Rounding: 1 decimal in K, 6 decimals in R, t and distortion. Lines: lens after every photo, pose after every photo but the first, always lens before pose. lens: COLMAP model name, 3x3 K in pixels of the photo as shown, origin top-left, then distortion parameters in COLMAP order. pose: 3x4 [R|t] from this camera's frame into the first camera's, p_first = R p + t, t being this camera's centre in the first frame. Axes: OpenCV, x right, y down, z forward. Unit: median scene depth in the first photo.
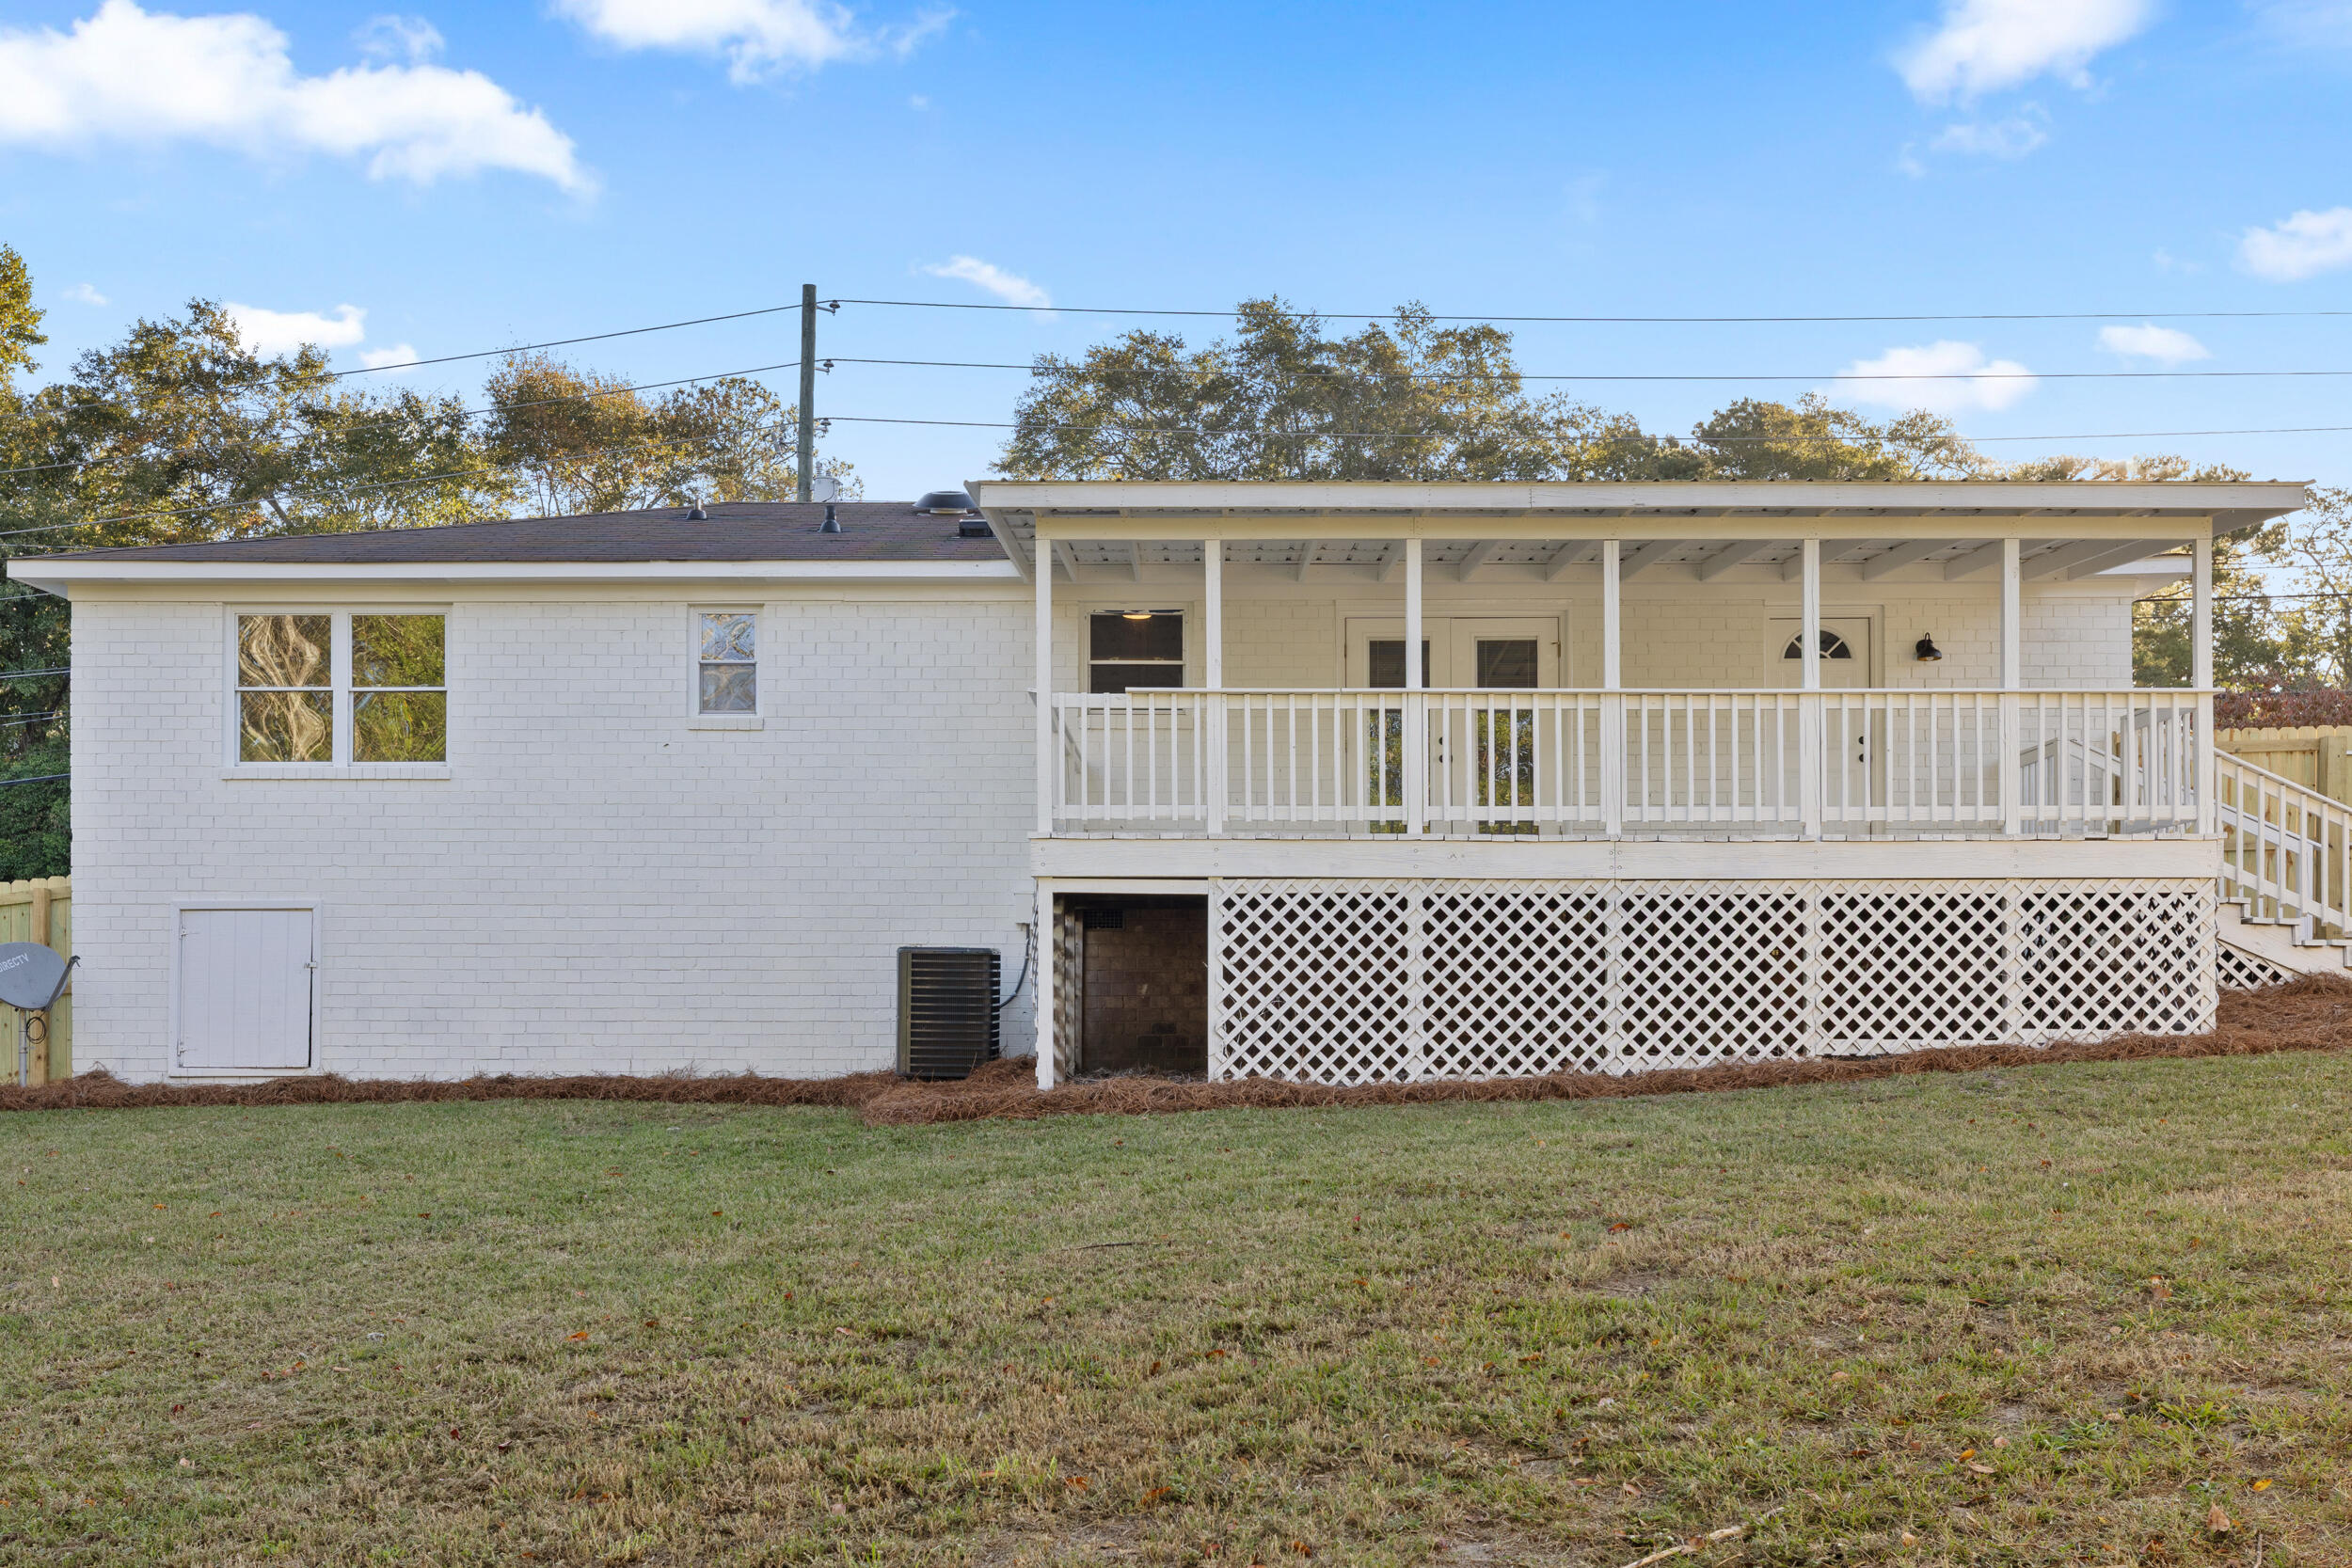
lens RADIAL K [[2269.6, 0, 1176.0], [0, 2269.6, 784.0], [0, 0, 1]] dist [0.002780, 0.003448]
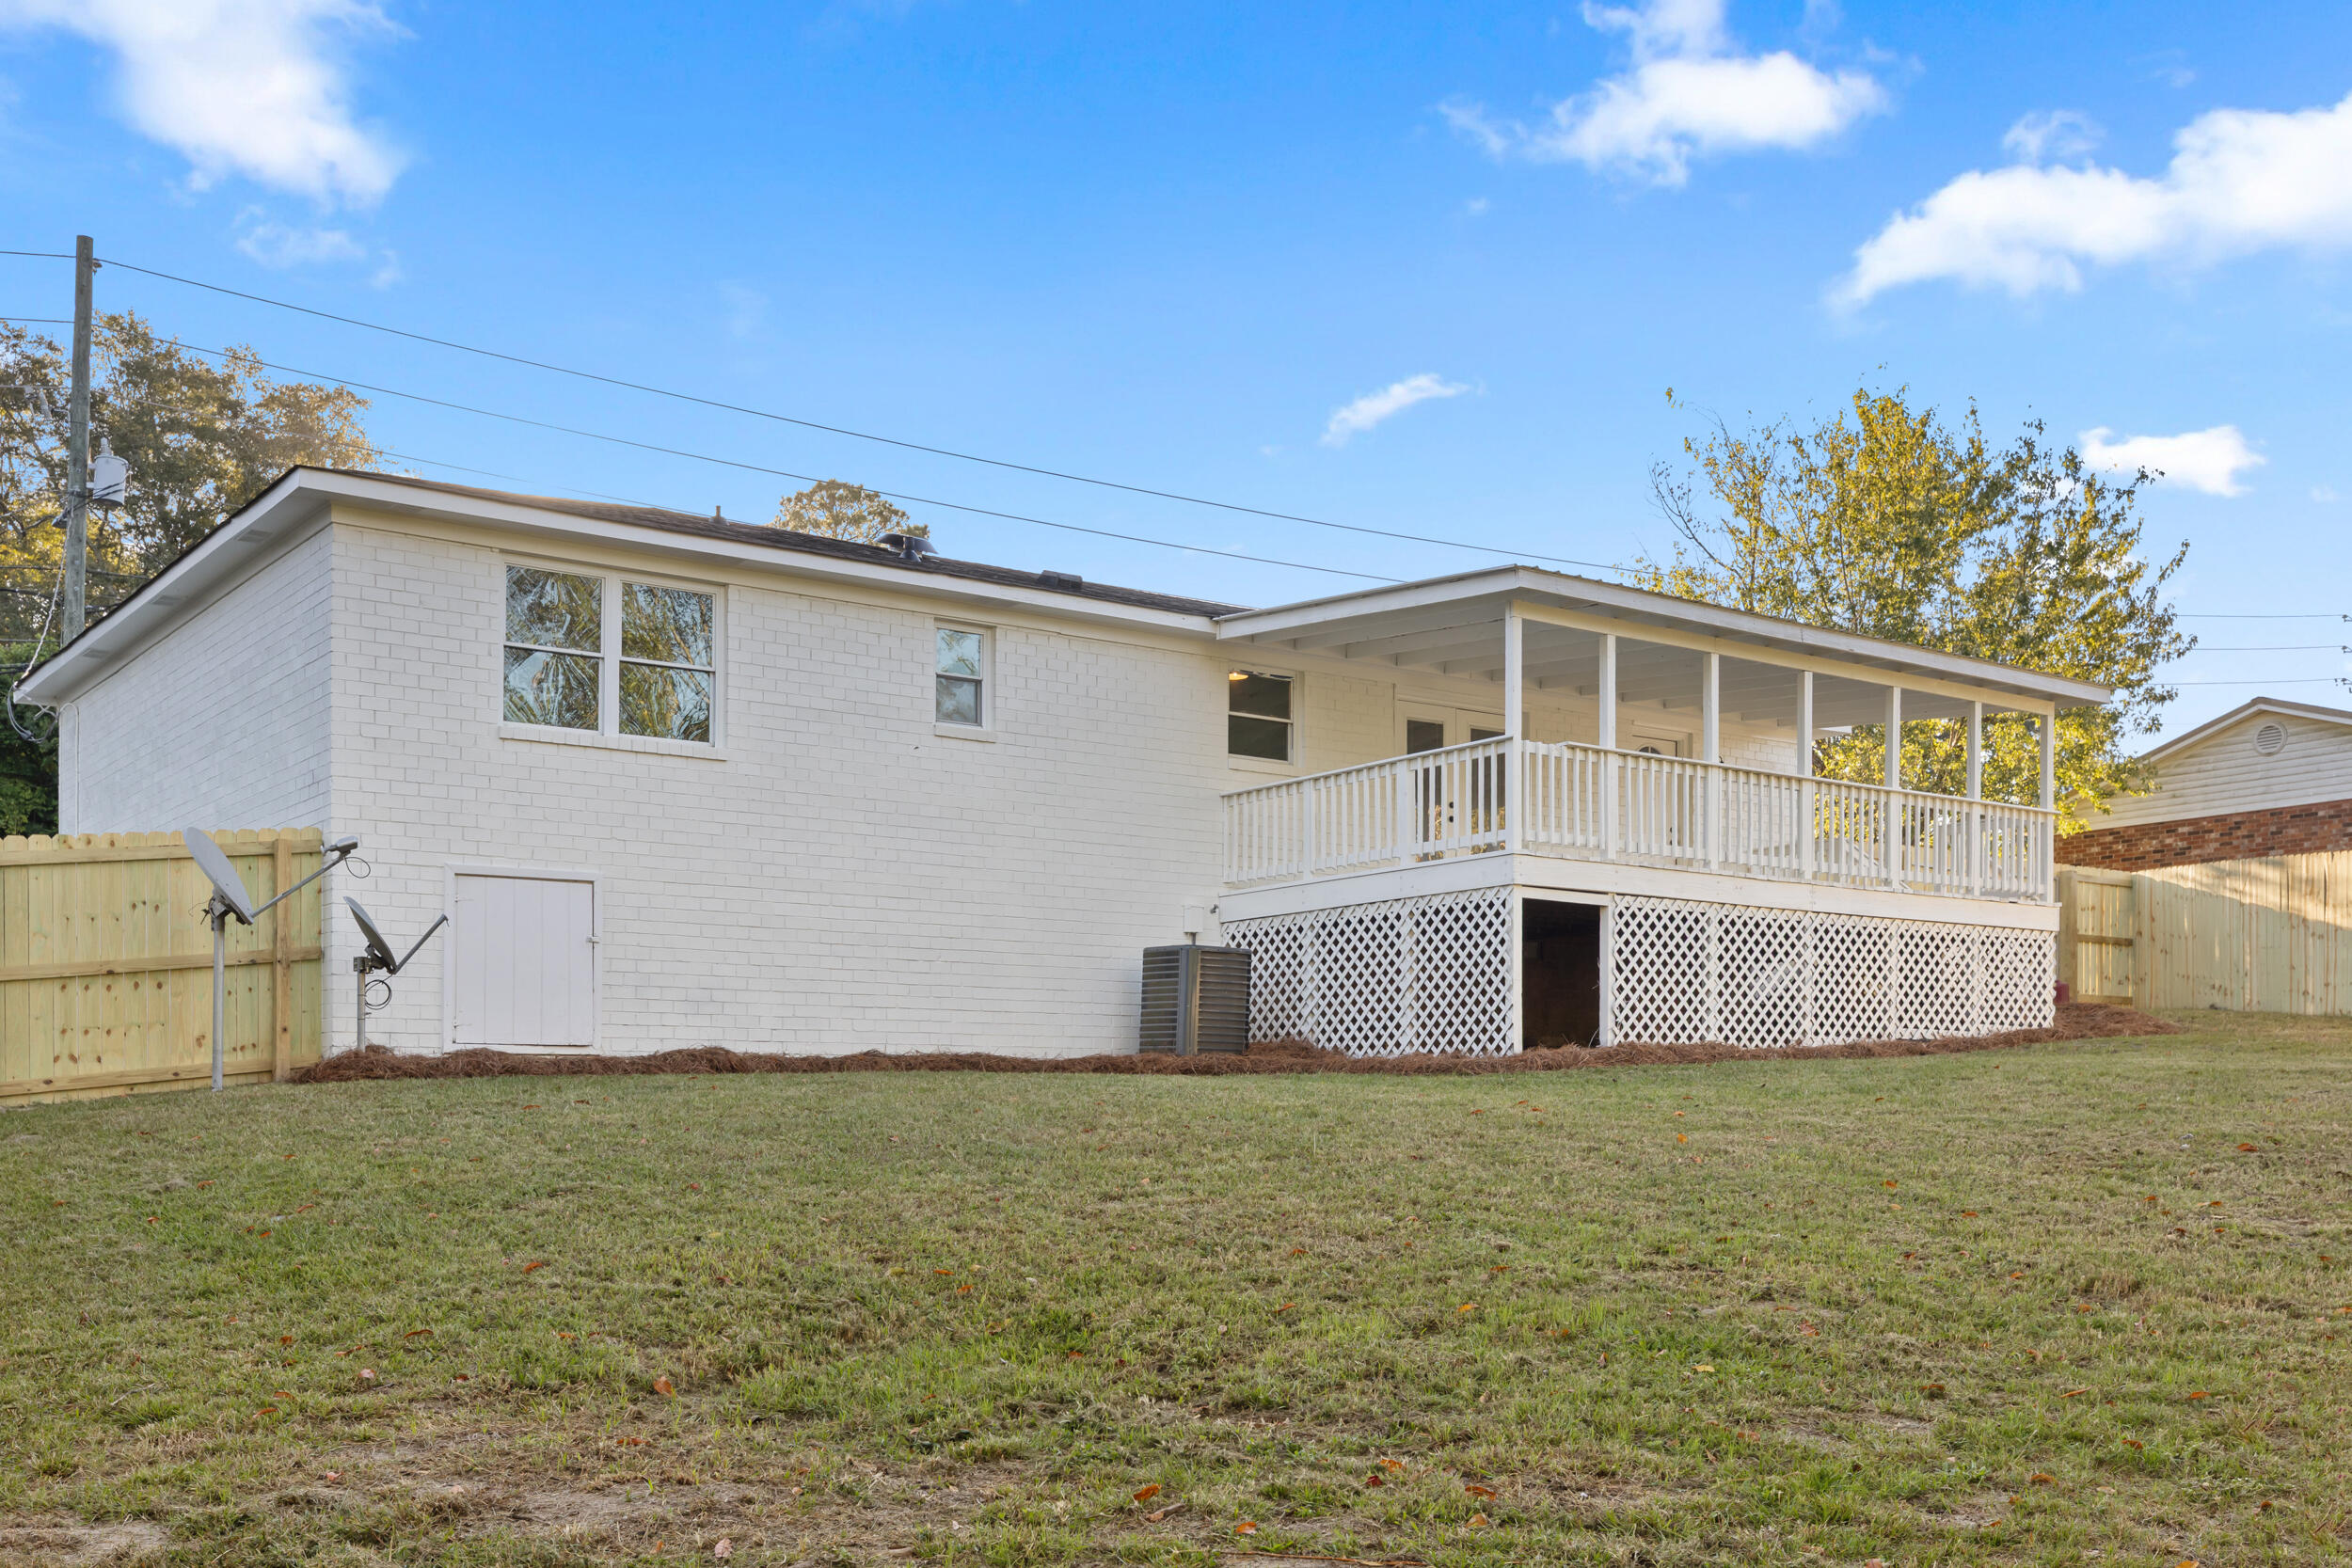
lens RADIAL K [[2206.9, 0, 1175.2], [0, 2206.9, 936.7], [0, 0, 1]] dist [-0.005141, -0.003204]
pose [[0.799753, 0.047492, 0.598447, -0.742845], [-0.059781, 0.998211, 0.000674, 0.062988], [-0.597345, -0.036315, 0.801162, 0.103761]]
